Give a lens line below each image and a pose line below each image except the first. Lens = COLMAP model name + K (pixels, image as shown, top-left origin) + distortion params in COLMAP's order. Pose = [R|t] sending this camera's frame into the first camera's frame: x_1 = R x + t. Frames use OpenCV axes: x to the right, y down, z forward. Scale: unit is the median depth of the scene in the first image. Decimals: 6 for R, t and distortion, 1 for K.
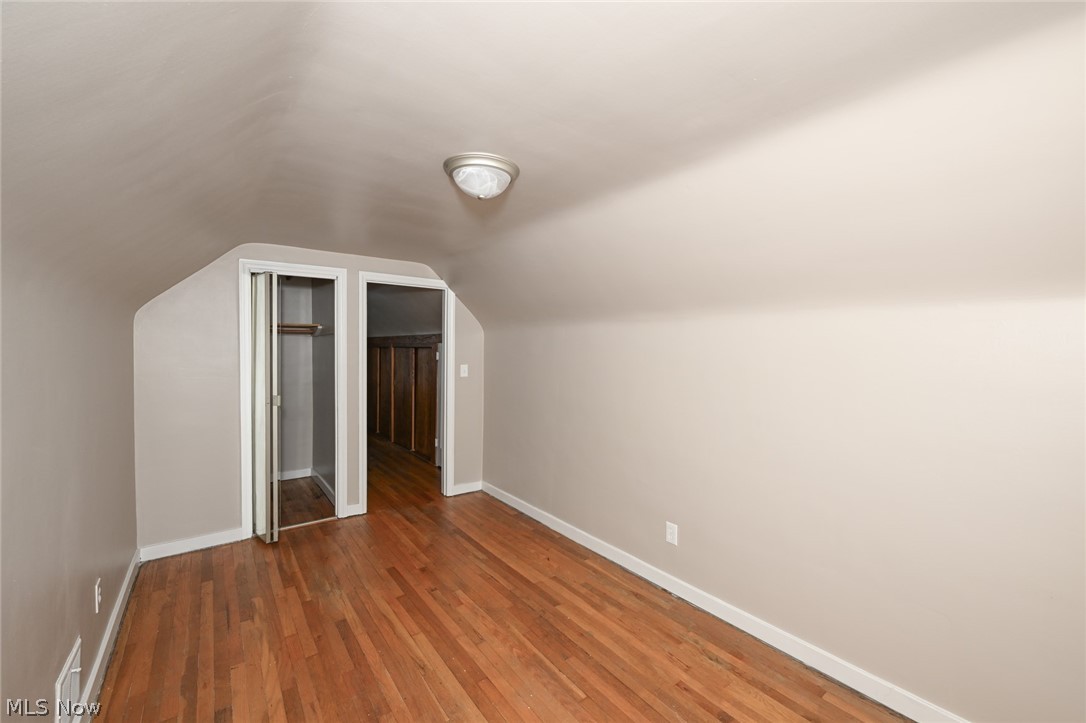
lens RADIAL K [[439.1, 0, 545.7], [0, 439.1, 359.2], [0, 0, 1]] dist [-0.001188, -0.000577]
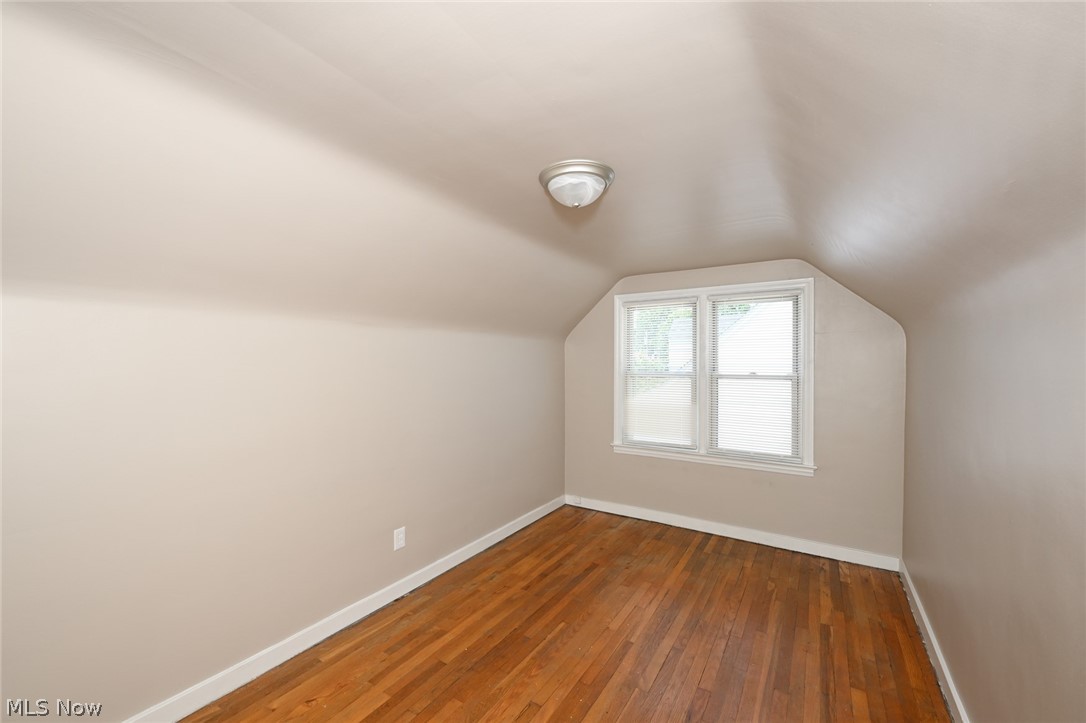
lens RADIAL K [[439.1, 0, 534.4], [0, 439.1, 360.0], [0, 0, 1]] dist [-0.001188, -0.000577]
pose [[-0.334747, -0.008135, 0.942273, -0.931266], [0.013184, 0.999824, 0.013315, -0.028211], [-0.942216, 0.016880, -0.334581, 1.263592]]
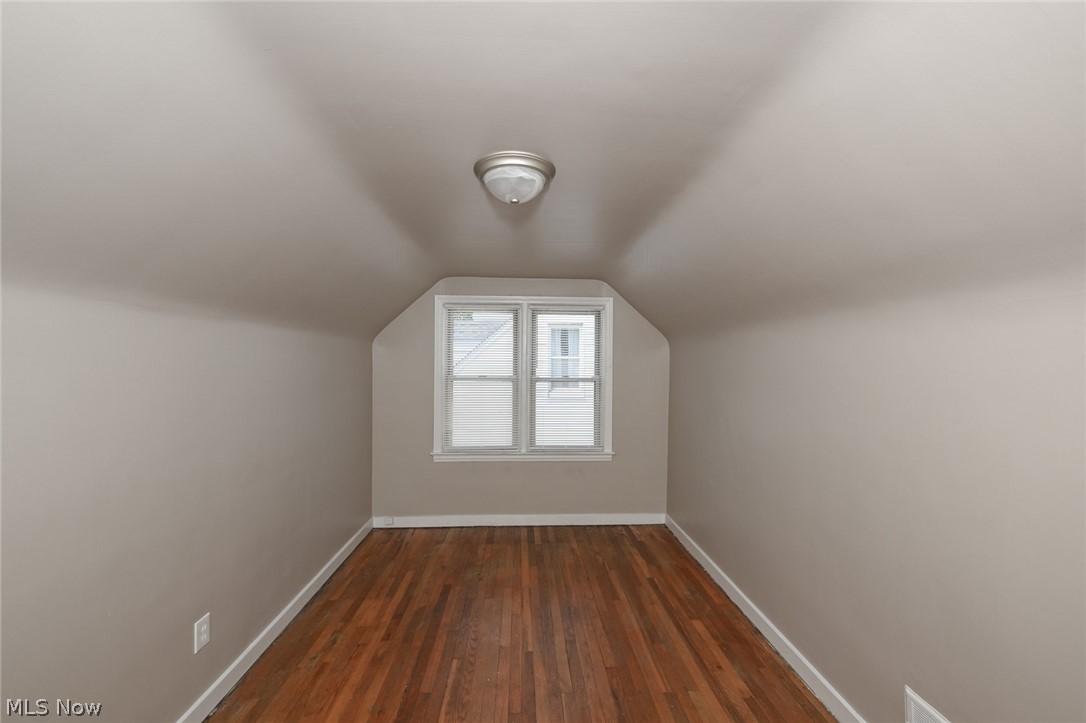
lens RADIAL K [[439.1, 0, 543.7], [0, 439.1, 363.6], [0, 0, 1]] dist [-0.001188, -0.000577]
pose [[-0.829005, -0.014574, 0.559051, -0.628613], [-0.003781, 0.999784, 0.020457, -0.037395], [-0.559228, 0.014845, -0.828881, 1.530404]]
